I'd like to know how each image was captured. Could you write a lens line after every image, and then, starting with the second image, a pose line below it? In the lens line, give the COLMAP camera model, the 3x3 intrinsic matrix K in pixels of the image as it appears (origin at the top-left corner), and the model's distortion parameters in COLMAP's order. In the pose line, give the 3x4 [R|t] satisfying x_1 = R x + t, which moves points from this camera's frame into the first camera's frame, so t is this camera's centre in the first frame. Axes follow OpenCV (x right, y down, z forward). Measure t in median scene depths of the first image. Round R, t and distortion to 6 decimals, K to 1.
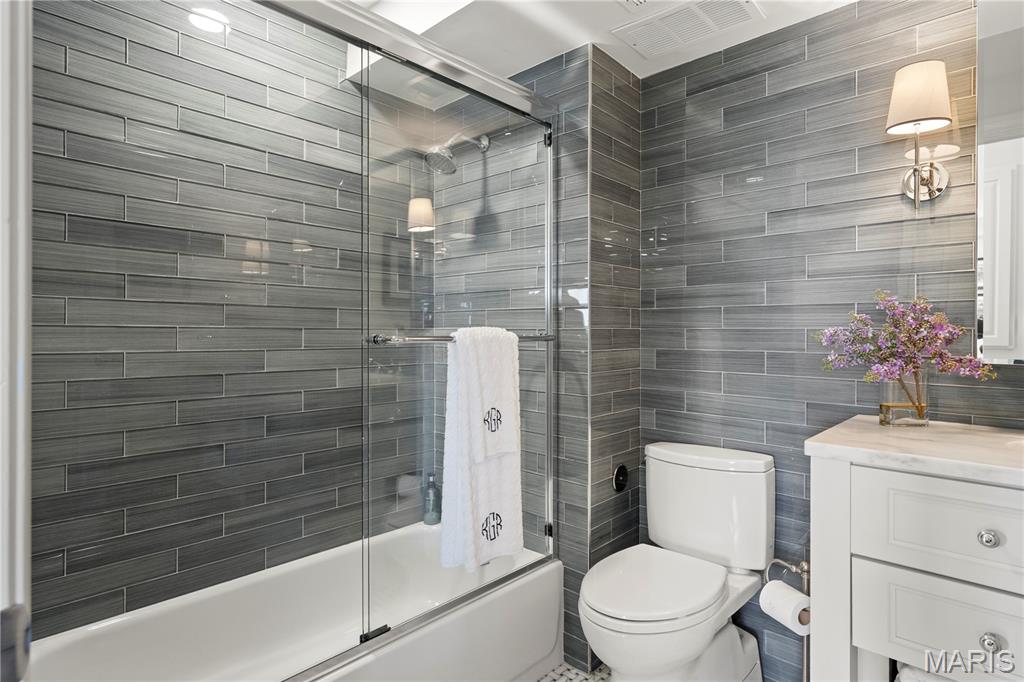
lens RADIAL K [[545.9, 0, 512.0], [0, 545.9, 341.0], [0, 0, 1]] dist [-0.000155, -0.000066]
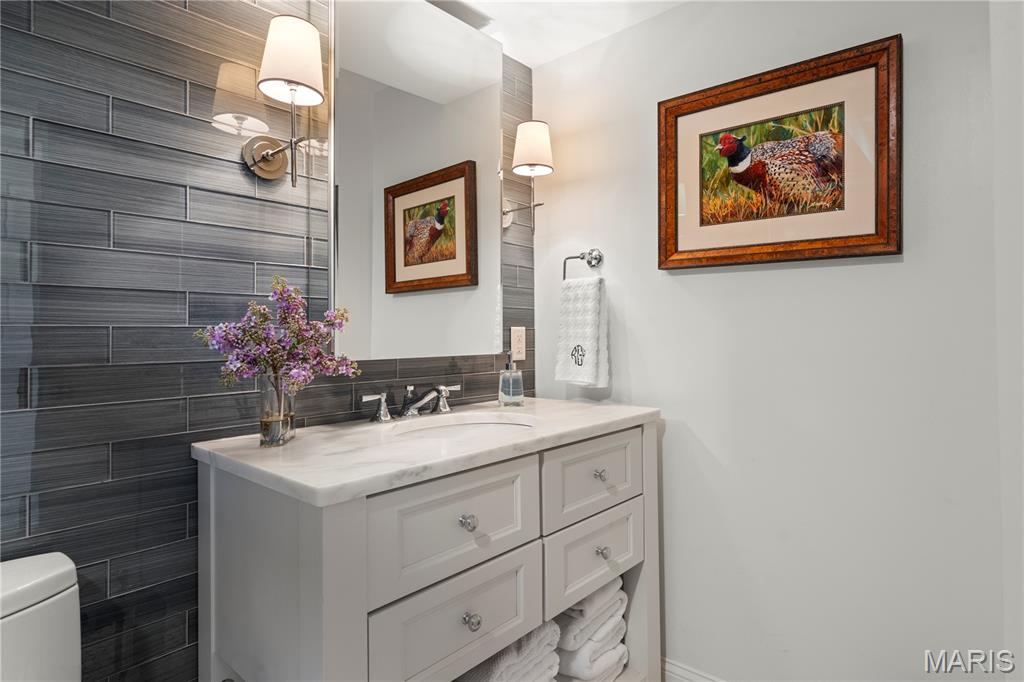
lens RADIAL K [[545.9, 0, 512.0], [0, 545.9, 341.0], [0, 0, 1]] dist [-0.000155, -0.000066]
pose [[-0.017392, -0.018370, 0.999680, -0.117791], [0.017460, 0.999673, 0.018673, -0.009217], [-0.999696, 0.017779, -0.017065, 0.598989]]
